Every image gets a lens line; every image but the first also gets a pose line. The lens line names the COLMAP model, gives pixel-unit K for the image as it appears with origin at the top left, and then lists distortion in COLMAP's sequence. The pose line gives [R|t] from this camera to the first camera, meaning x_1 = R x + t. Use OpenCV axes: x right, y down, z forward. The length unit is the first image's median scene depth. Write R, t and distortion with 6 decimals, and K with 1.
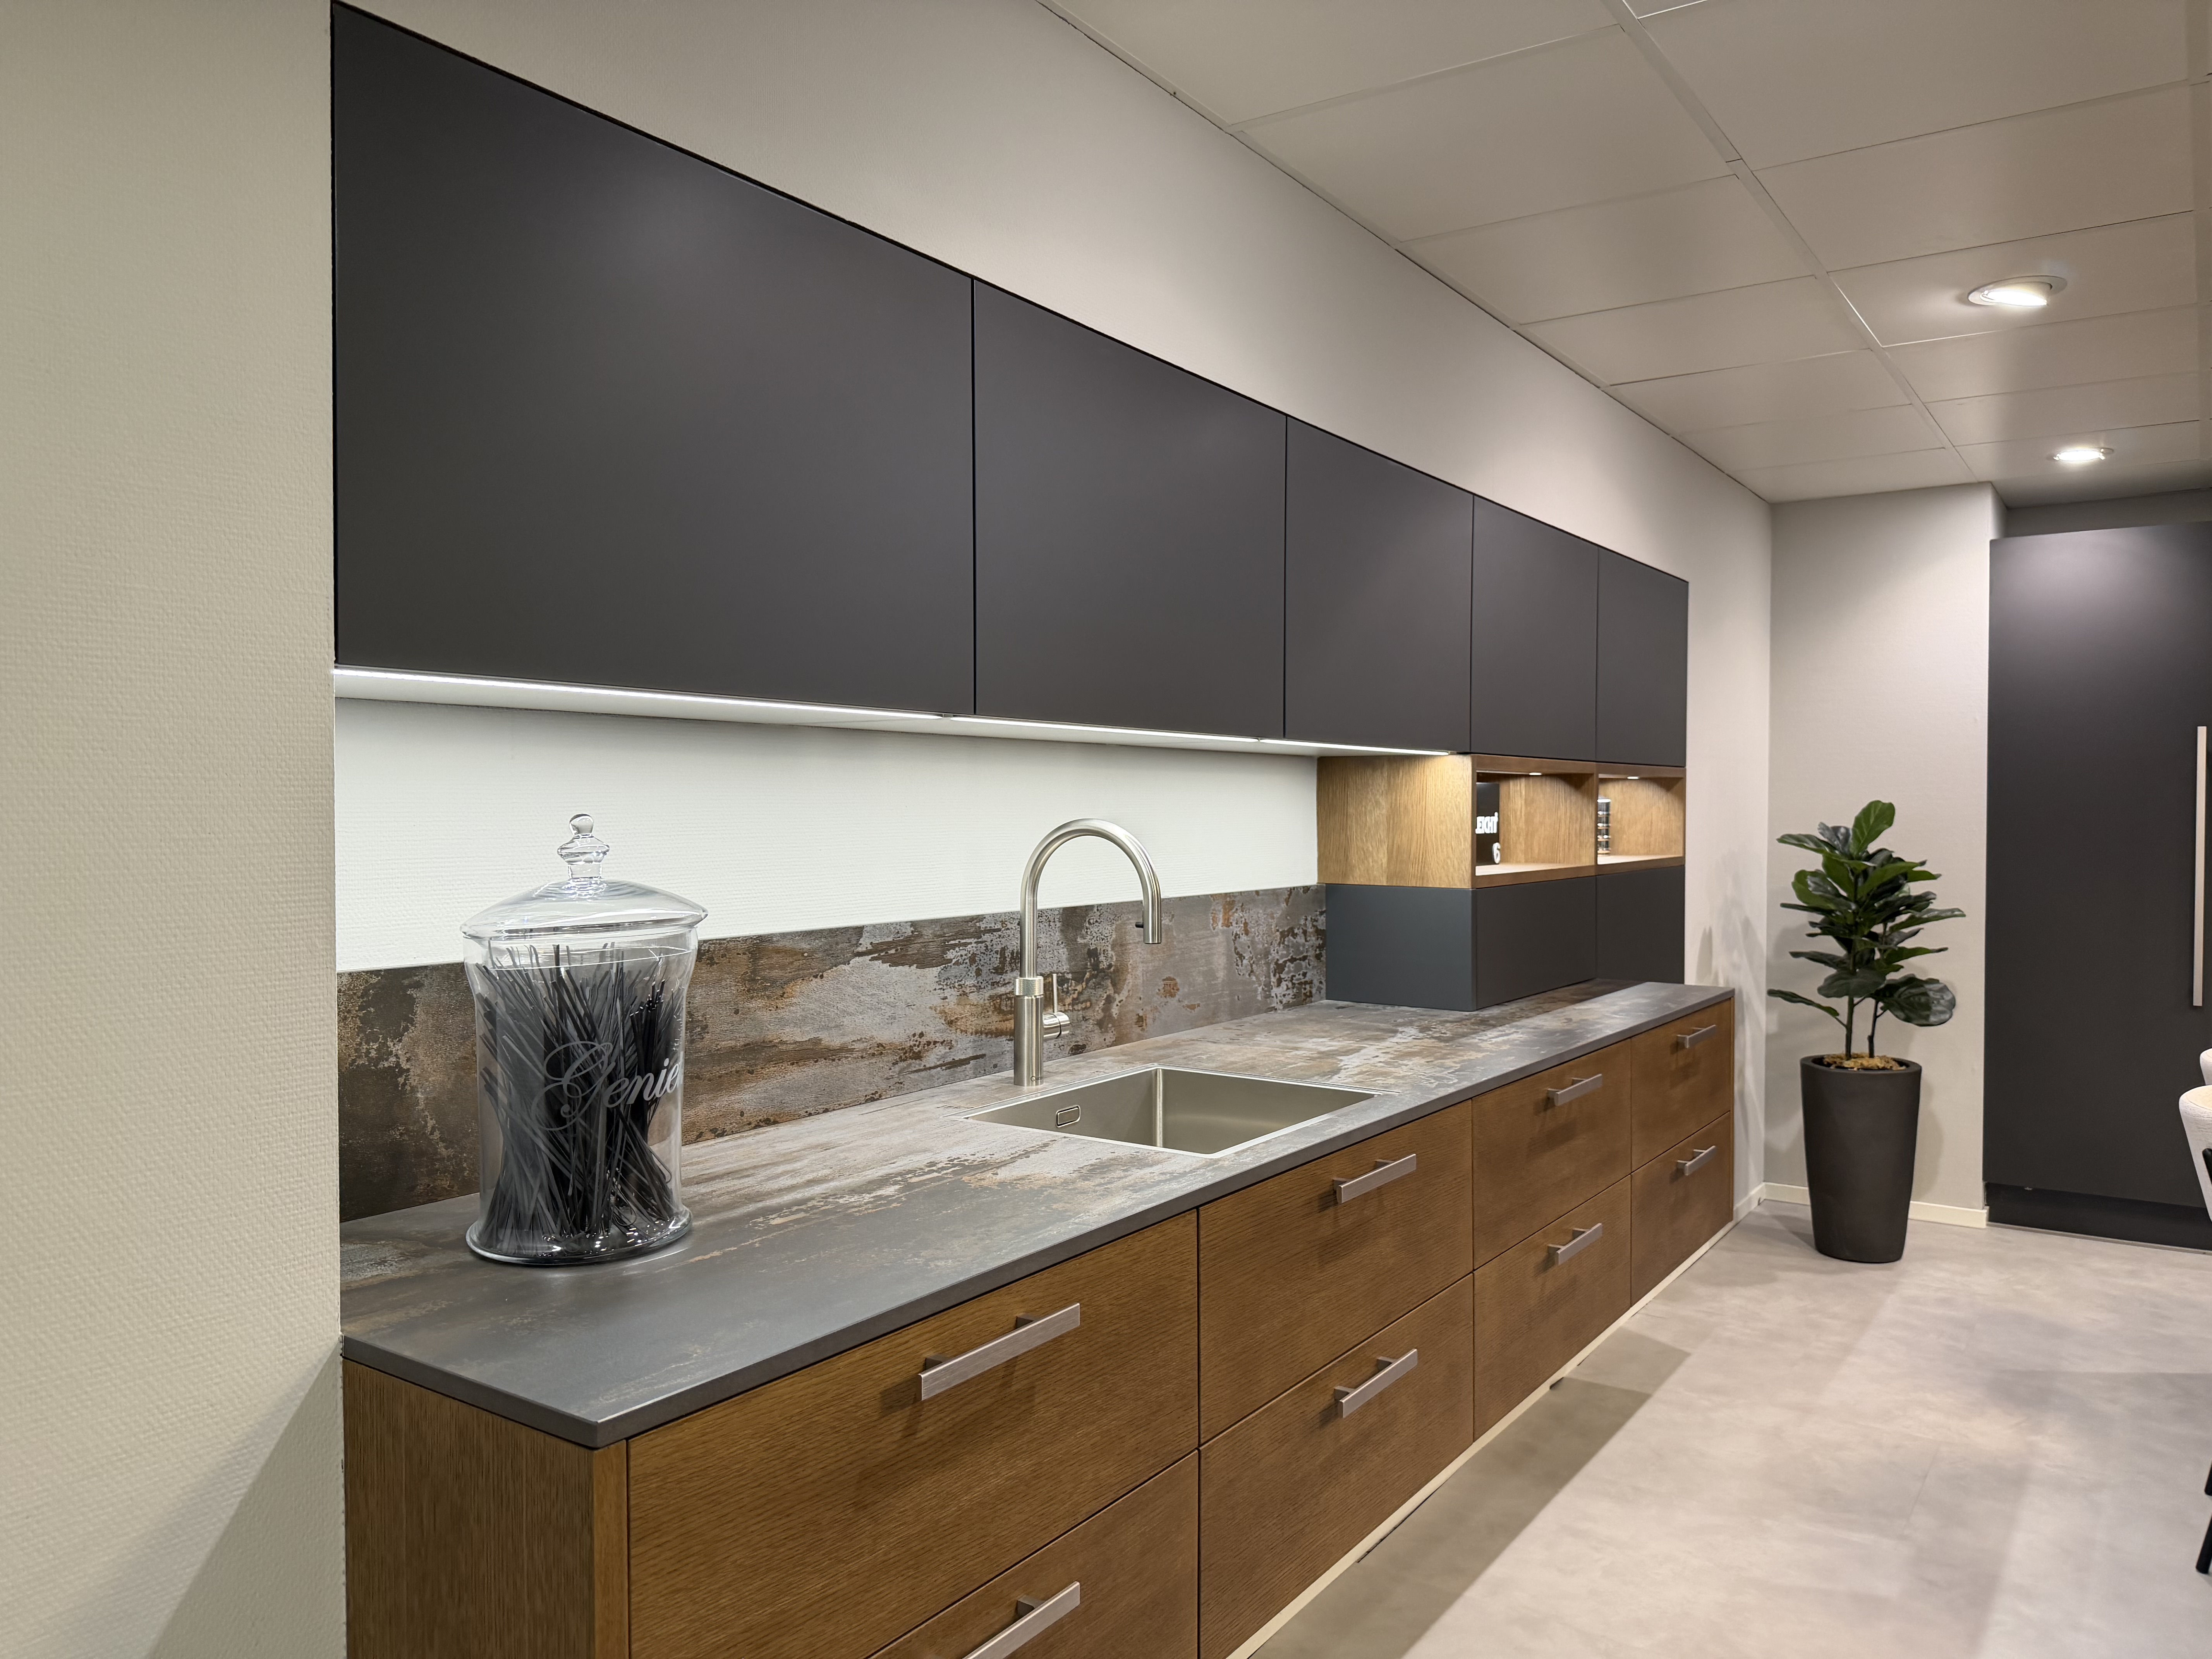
lens RADIAL K [[1543.9, 0, 1100.2], [0, 1543.9, 833.7], [0, 0, 1]] dist [0.172495, -0.348849]
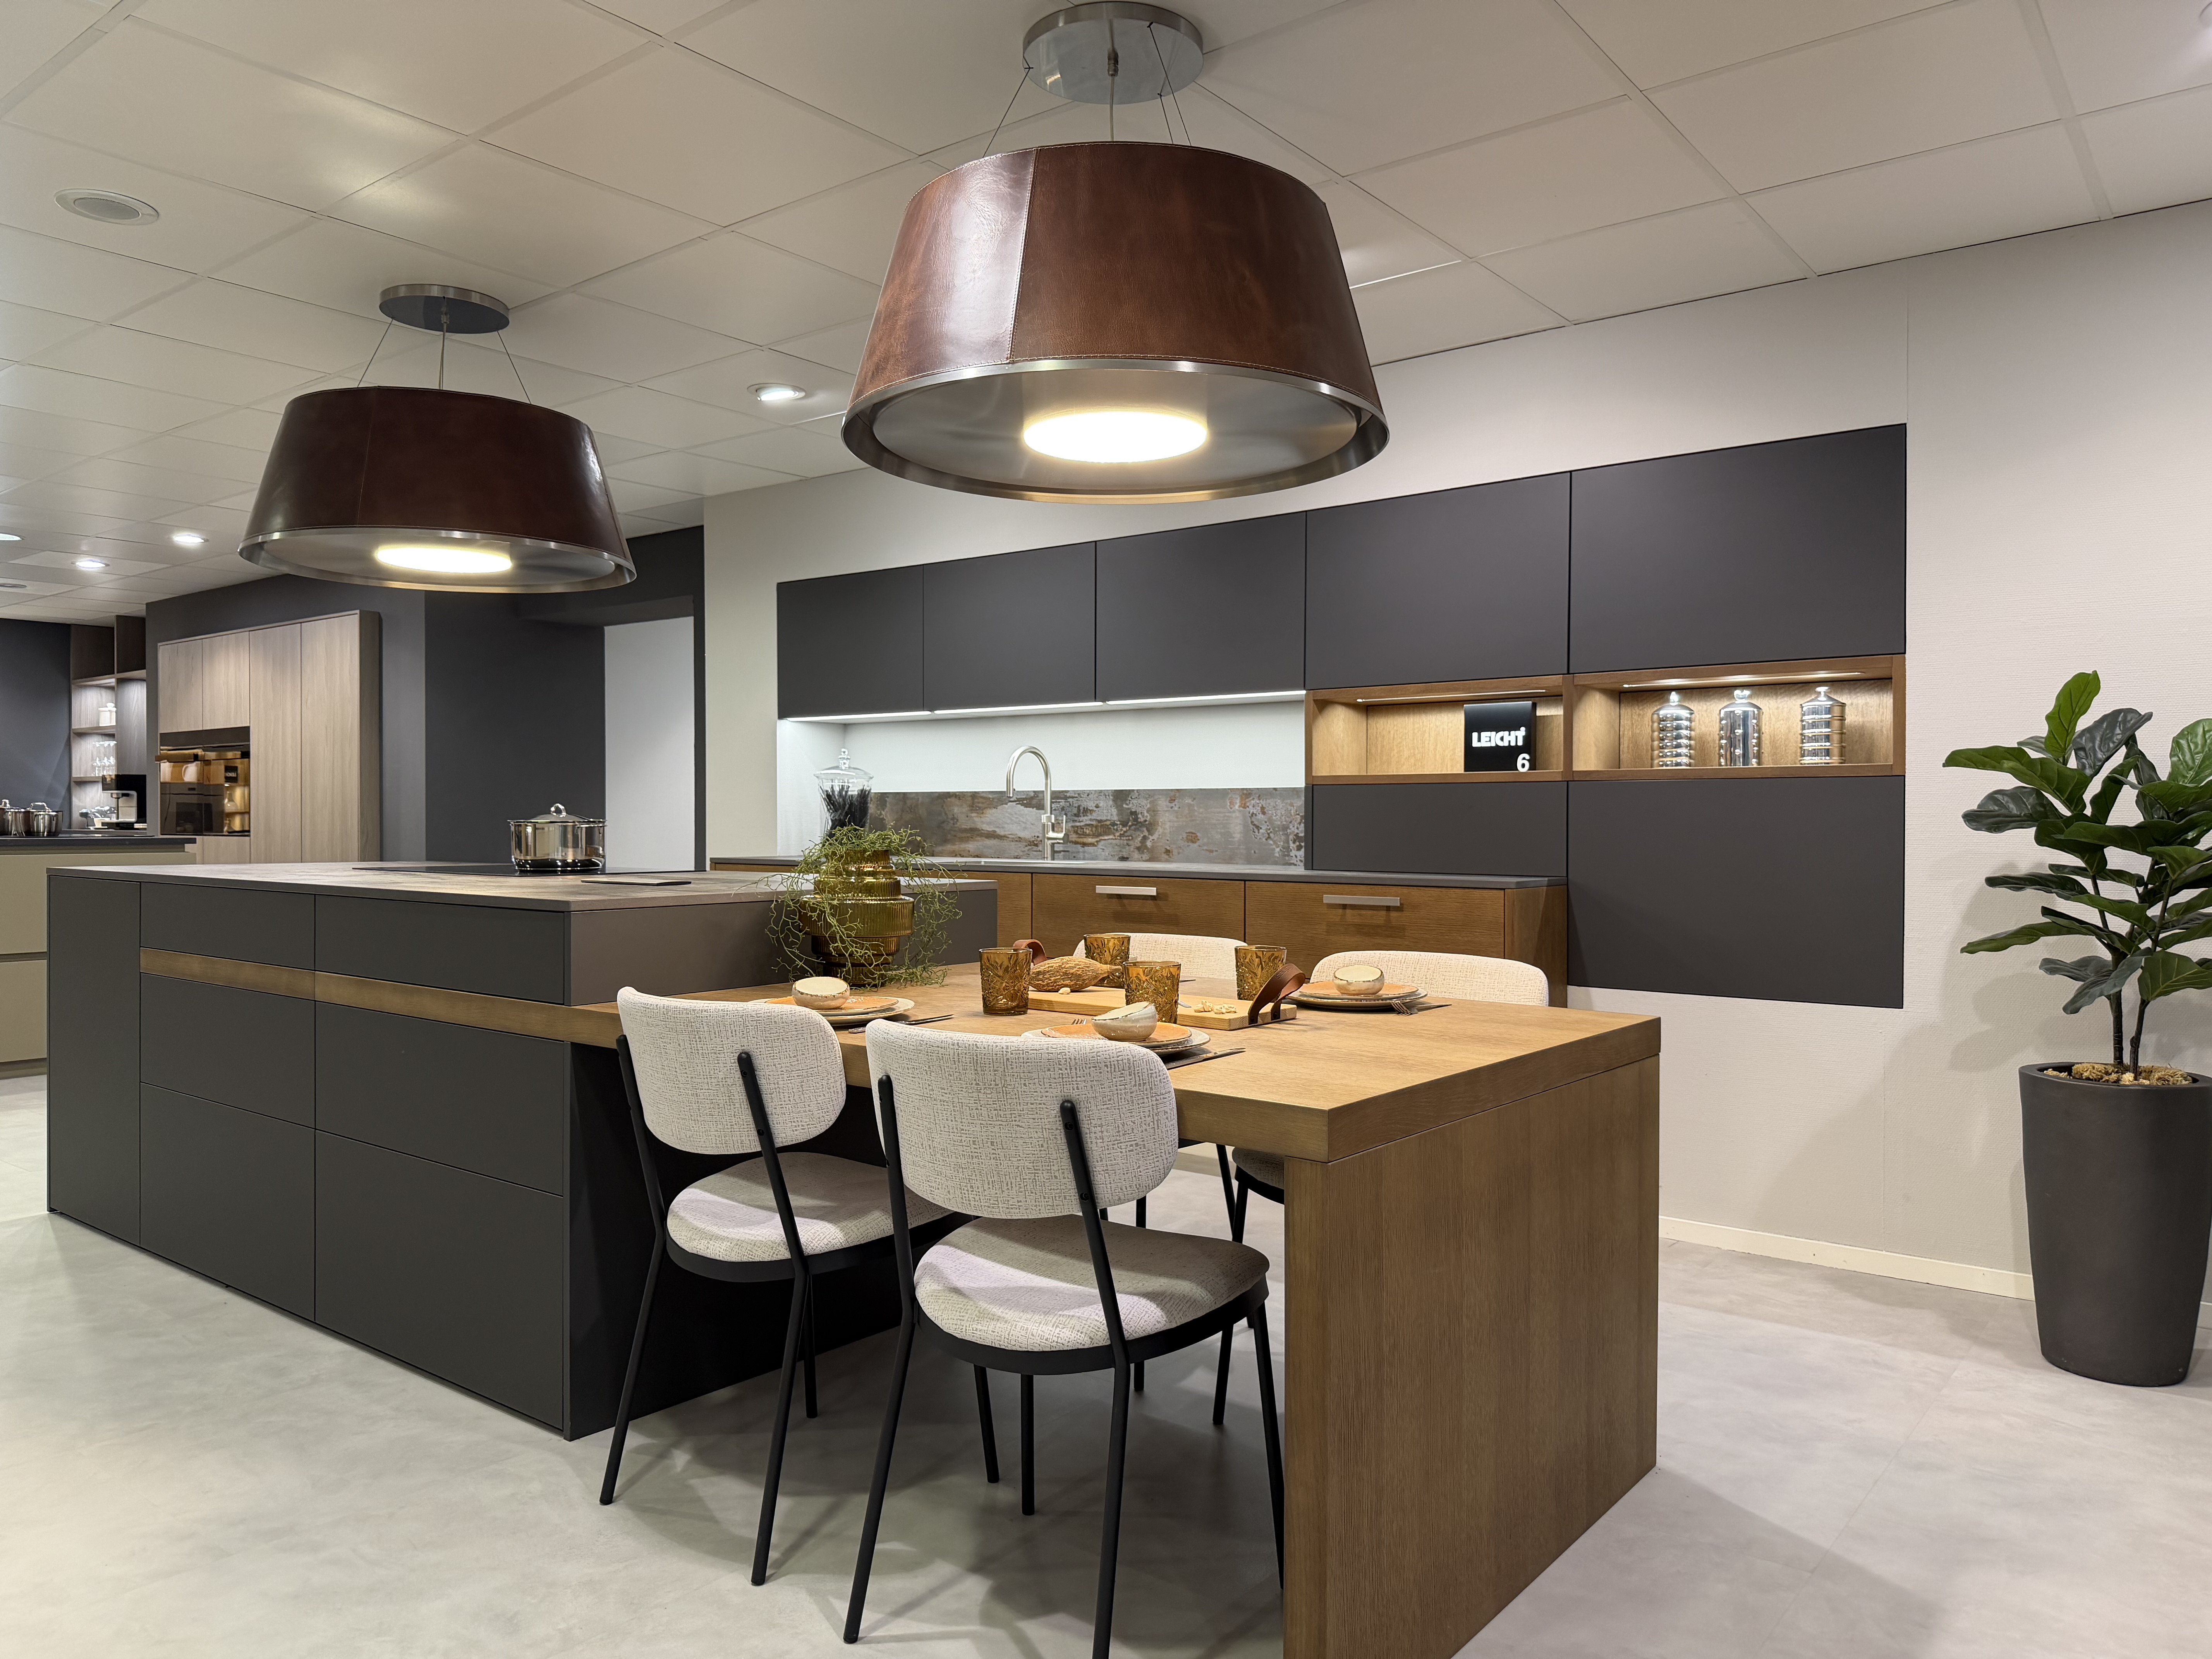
lens RADIAL K [[1562.8, 0, 1100.0], [0, 1562.8, 834.9], [0, 0, 1]] dist [0.075508, -0.116346]
pose [[-0.064258, 0.012910, -0.997850, 2.013617], [-0.018024, 0.999738, 0.014095, 0.077099], [0.997771, 0.018891, -0.064009, 1.078038]]
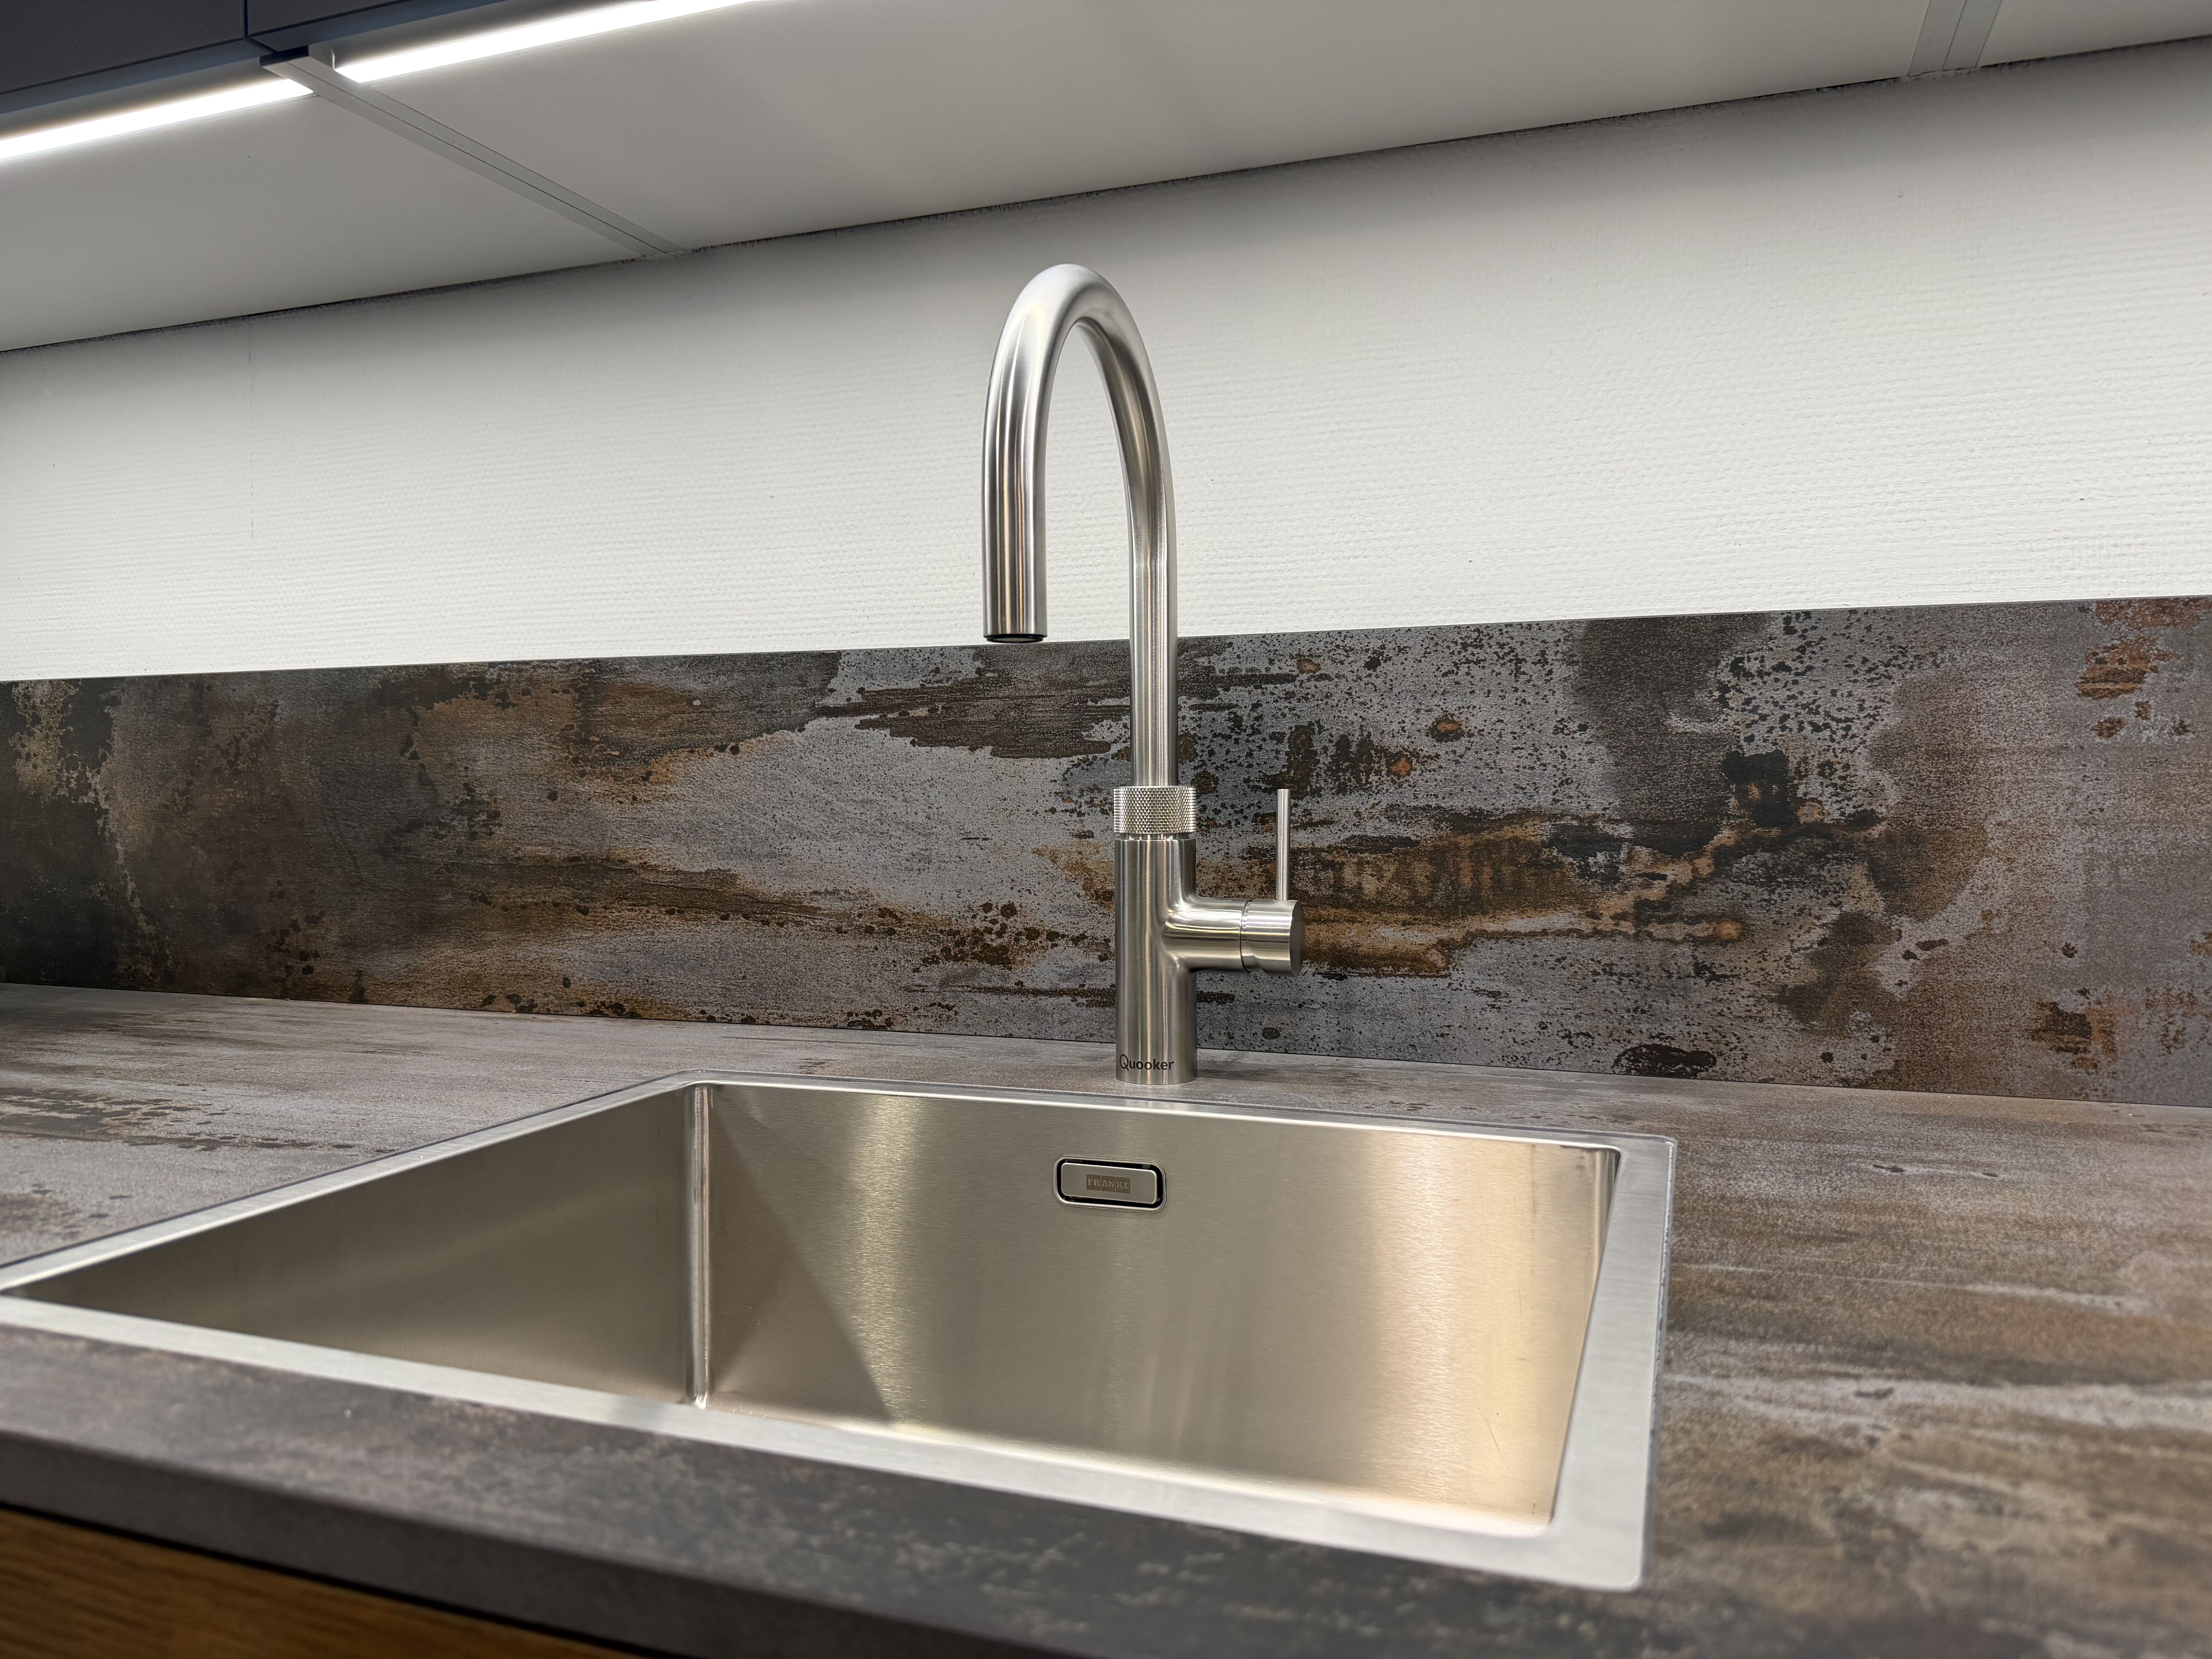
lens RADIAL K [[1562.6, 0, 1107.4], [0, 1562.6, 838.9], [0, 0, 1]] dist [0.091787, -0.154925]
pose [[0.257063, 0.032967, -0.965832, 0.268363], [-0.011944, 0.999450, 0.030936, 0.082263], [0.966321, 0.003584, 0.257315, 0.784318]]
